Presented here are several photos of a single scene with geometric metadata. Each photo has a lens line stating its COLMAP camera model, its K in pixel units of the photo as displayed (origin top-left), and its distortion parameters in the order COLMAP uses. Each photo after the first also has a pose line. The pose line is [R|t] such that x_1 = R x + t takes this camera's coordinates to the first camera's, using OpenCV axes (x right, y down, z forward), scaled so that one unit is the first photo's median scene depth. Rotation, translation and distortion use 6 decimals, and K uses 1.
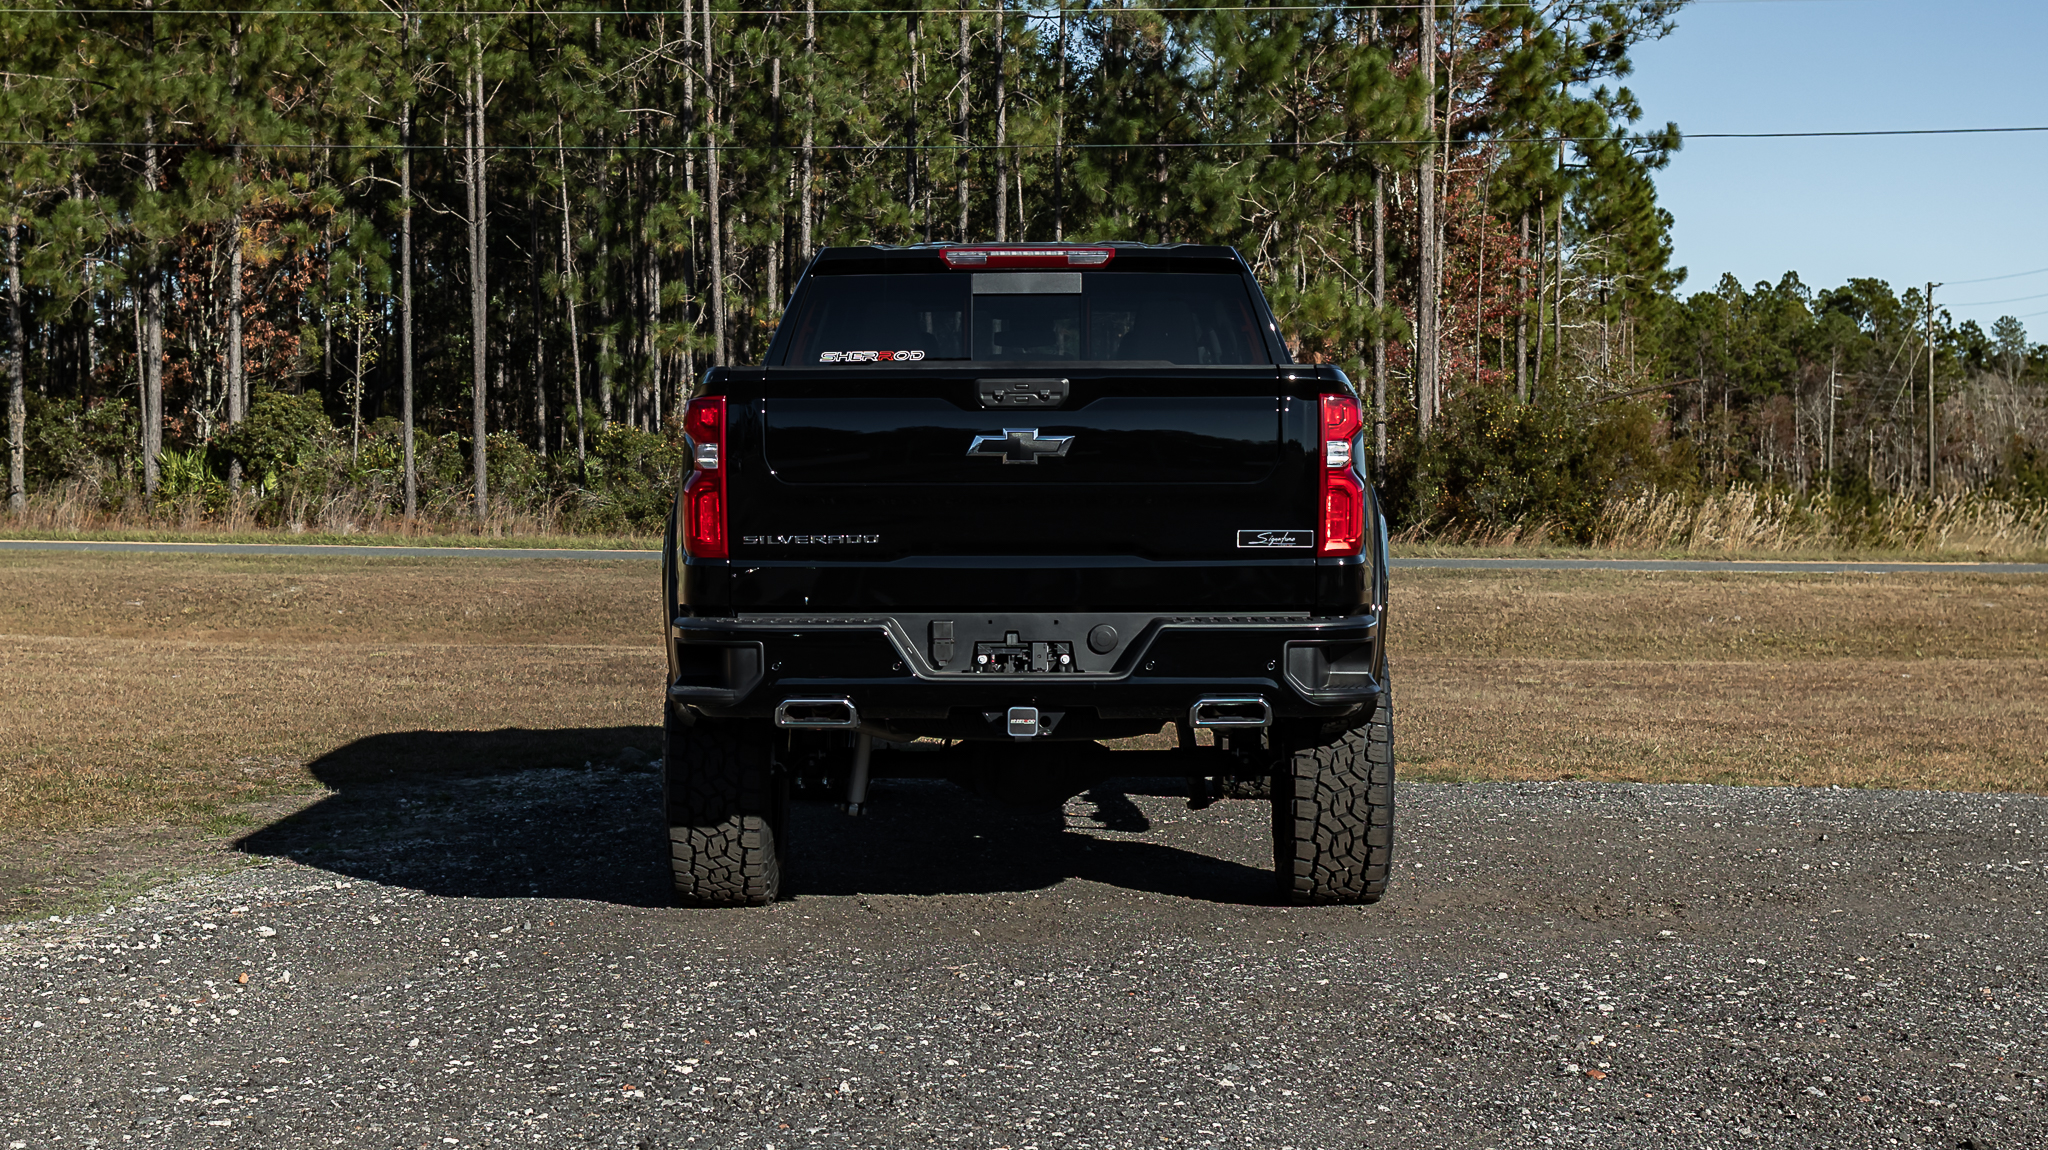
lens RADIAL K [[3027.7, 0, 938.7], [0, 3027.7, 642.8], [0, 0, 1]] dist [-0.008139, 0.000000]
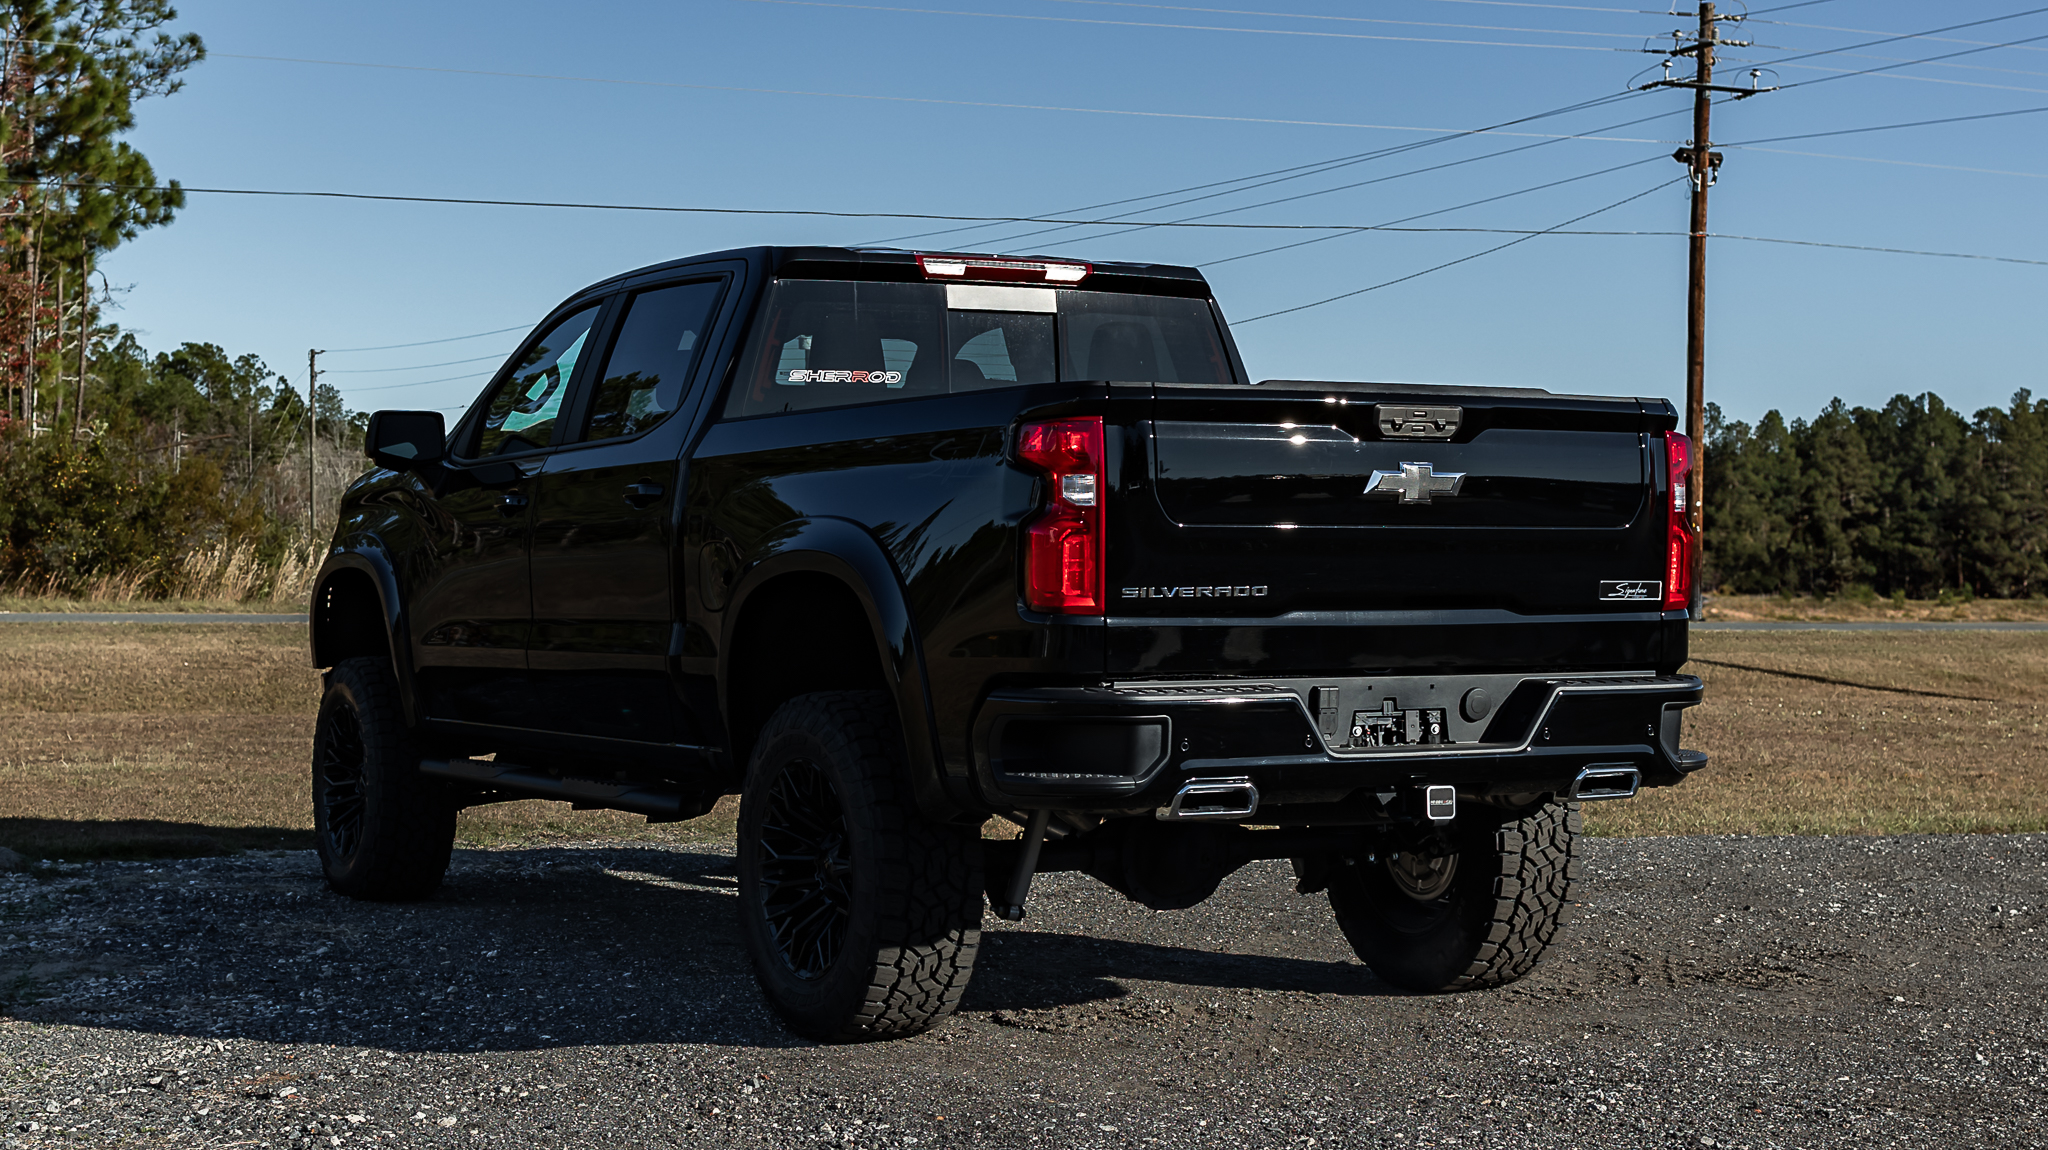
lens RADIAL K [[3027.7, 0, 792.2], [0, 3027.7, 556.6], [0, 0, 1]] dist [-0.008139, 0.000000]
pose [[0.877401, 0.004581, 0.479736, -0.505413], [0.018185, 0.998918, -0.042796, -0.009499], [-0.479413, 0.046273, 0.876368, 0.302817]]
